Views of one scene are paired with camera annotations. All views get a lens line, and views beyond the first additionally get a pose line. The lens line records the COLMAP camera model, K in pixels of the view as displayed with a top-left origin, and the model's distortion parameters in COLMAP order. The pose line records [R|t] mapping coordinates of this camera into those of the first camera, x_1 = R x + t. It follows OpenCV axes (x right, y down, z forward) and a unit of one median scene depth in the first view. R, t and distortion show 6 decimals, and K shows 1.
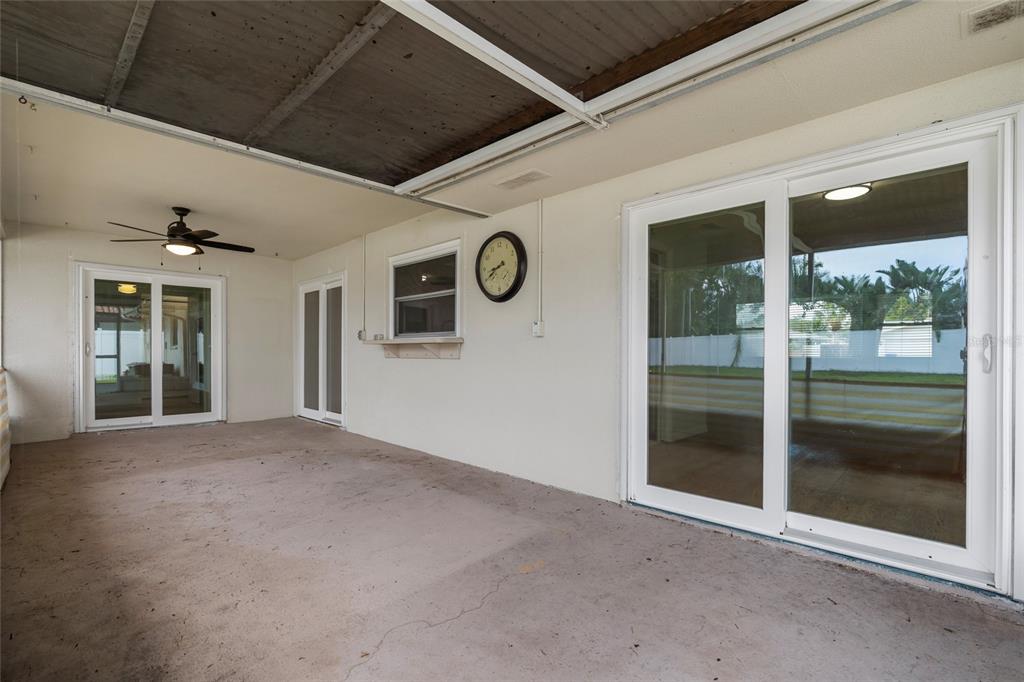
lens RADIAL K [[467.1, 0, 516.6], [0, 467.1, 346.8], [0, 0, 1]] dist [-0.002250, -0.000057]
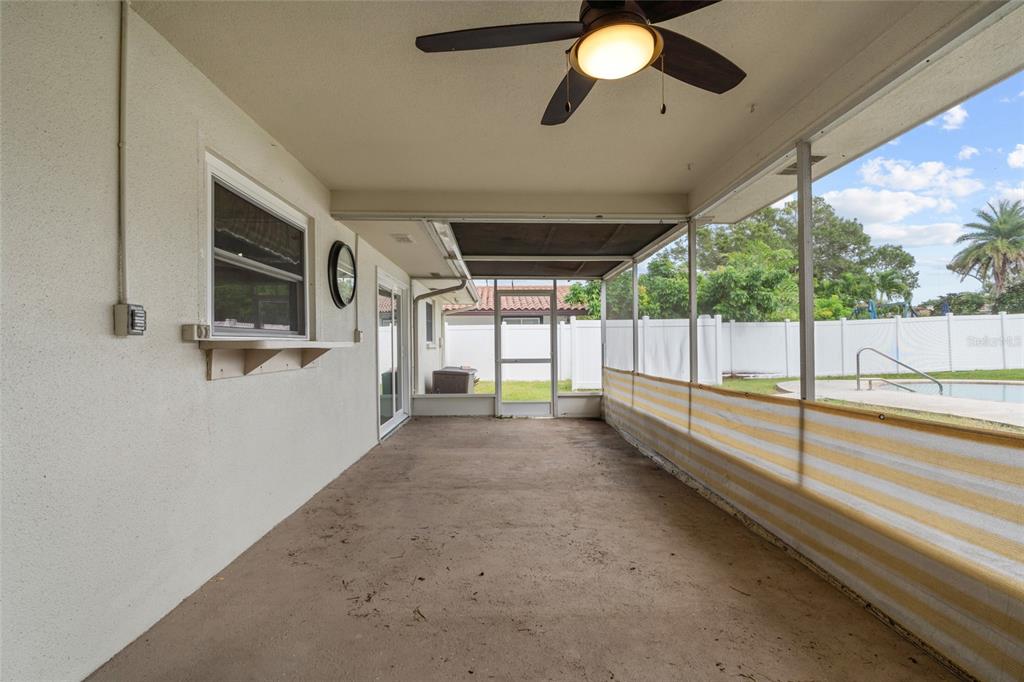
lens RADIAL K [[467.1, 0, 510.8], [0, 467.1, 343.1], [0, 0, 1]] dist [-0.002250, -0.000057]
pose [[-0.716159, 0.005641, 0.697914, -1.248401], [0.000598, 0.999972, -0.007469, -0.008677], [-0.697936, -0.004932, -0.716143, 1.807455]]
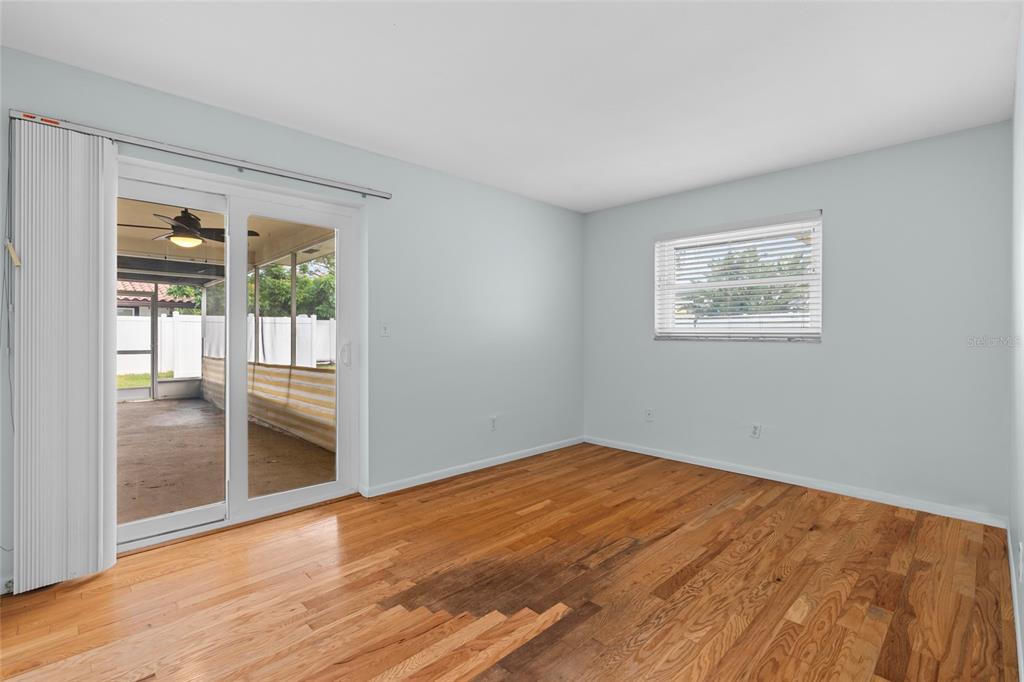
lens RADIAL K [[467.1, 0, 506.4], [0, 467.1, 333.8], [0, 0, 1]] dist [-0.002250, -0.000057]
pose [[-0.999533, -0.005002, 0.030132, -1.980680], [-0.005307, 0.999935, -0.010060, -0.030288], [-0.030080, -0.010216, -0.999495, 2.735756]]
